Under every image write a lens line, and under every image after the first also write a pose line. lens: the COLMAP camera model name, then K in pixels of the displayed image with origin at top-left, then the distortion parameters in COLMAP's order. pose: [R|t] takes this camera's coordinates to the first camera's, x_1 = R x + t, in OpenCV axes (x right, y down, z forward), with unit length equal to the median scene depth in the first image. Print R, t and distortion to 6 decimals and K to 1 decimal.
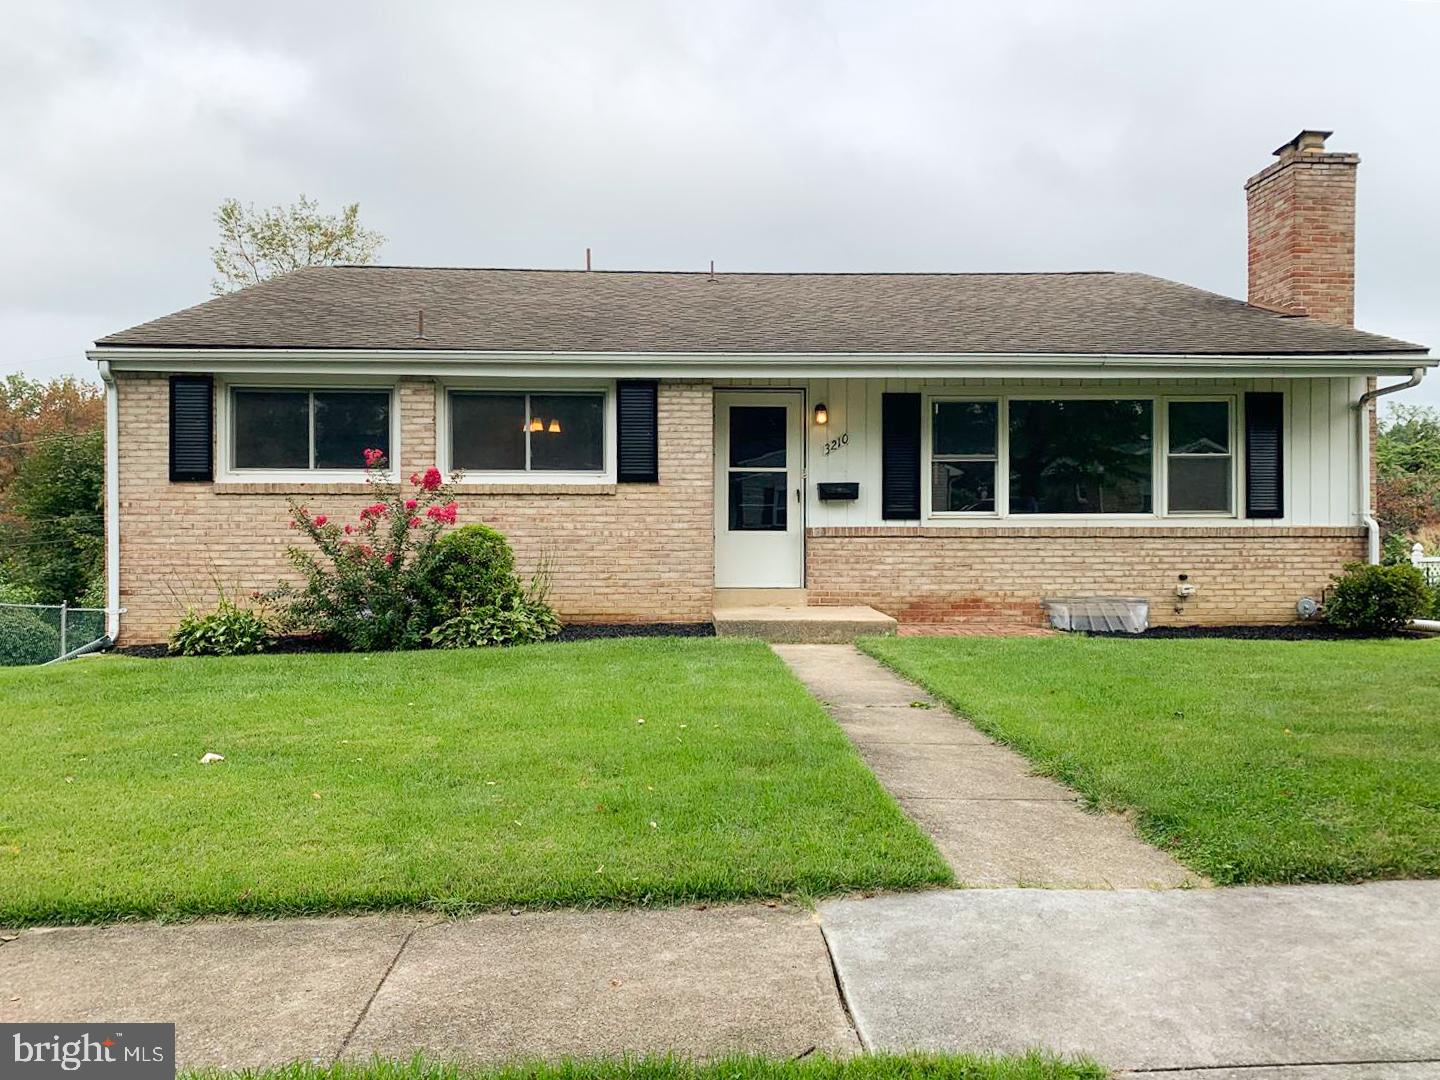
lens RADIAL K [[1143.5, 0, 720.0], [0, 1143.5, 540.0], [0, 0, 1]] dist [0.140655, -0.232701]
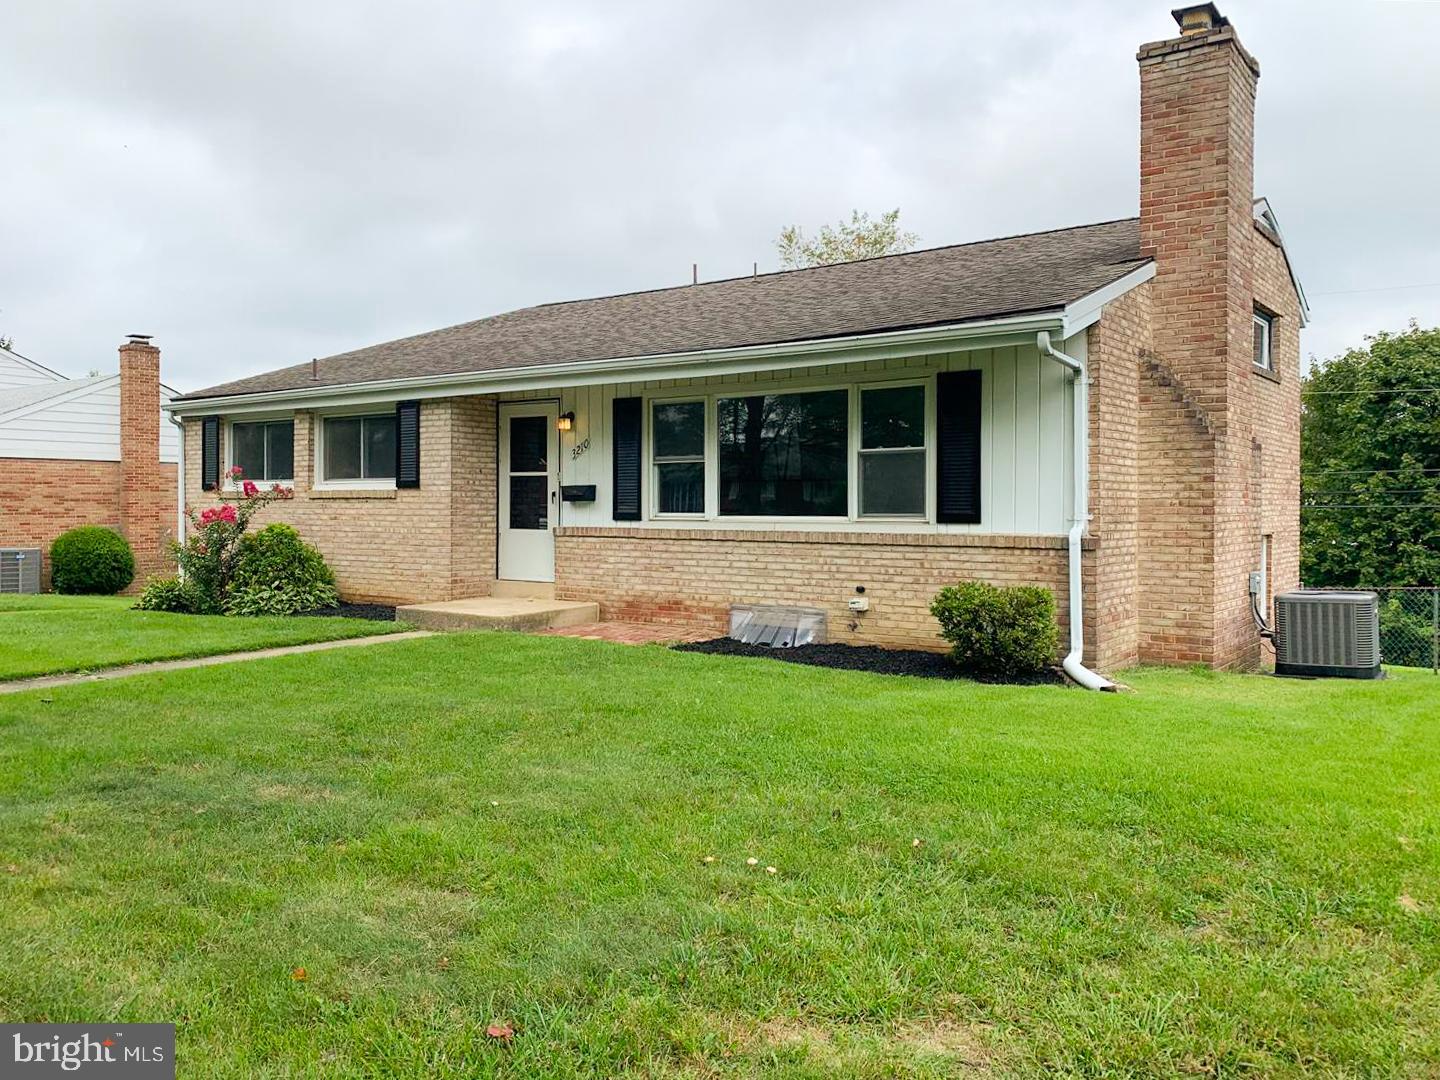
lens RADIAL K [[1120.0, 0, 721.6], [0, 1120.0, 519.6], [0, 0, 1]] dist [0.184066, -0.377112]
pose [[0.775455, 0.010861, -0.631310, 0.860282], [-0.007792, 0.999941, 0.007632, -0.026913], [0.631355, -0.000999, 0.775493, 0.273017]]
